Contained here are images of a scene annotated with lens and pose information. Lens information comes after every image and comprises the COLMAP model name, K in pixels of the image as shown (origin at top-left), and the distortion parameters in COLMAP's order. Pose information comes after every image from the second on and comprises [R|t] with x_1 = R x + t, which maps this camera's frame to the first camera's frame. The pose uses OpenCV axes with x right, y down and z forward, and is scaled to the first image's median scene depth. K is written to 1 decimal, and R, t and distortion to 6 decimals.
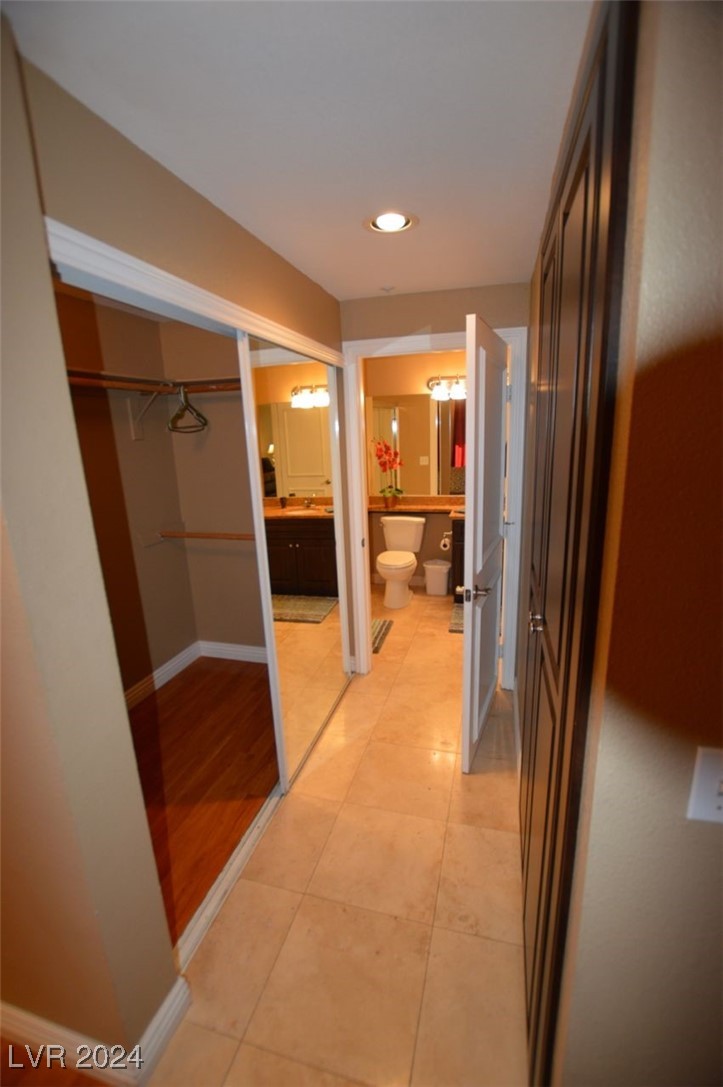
lens RADIAL K [[492.4, 0, 359.9], [0, 492.4, 545.0], [0, 0, 1]] dist [-0.005079, 0.000148]
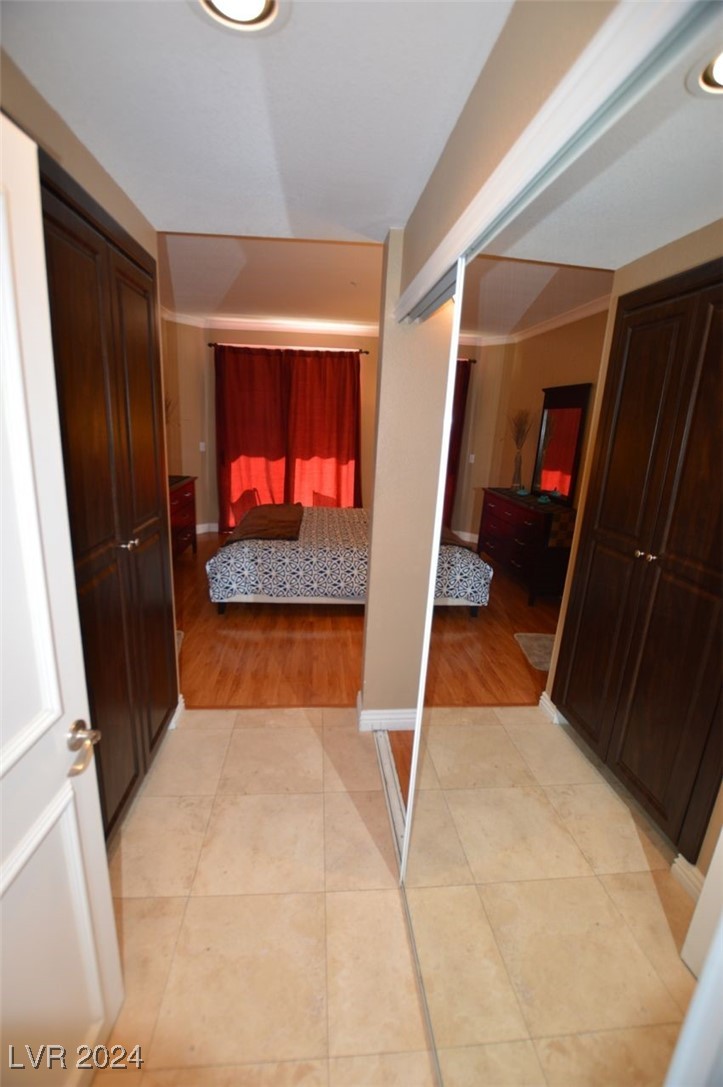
lens RADIAL K [[492.4, 0, 356.7], [0, 492.4, 547.6], [0, 0, 1]] dist [-0.005079, 0.000148]
pose [[-0.938787, 0.084201, -0.334050, 0.153683], [-0.088008, 0.878876, 0.468861, -0.371367], [0.333067, 0.469560, -0.817667, 1.618502]]
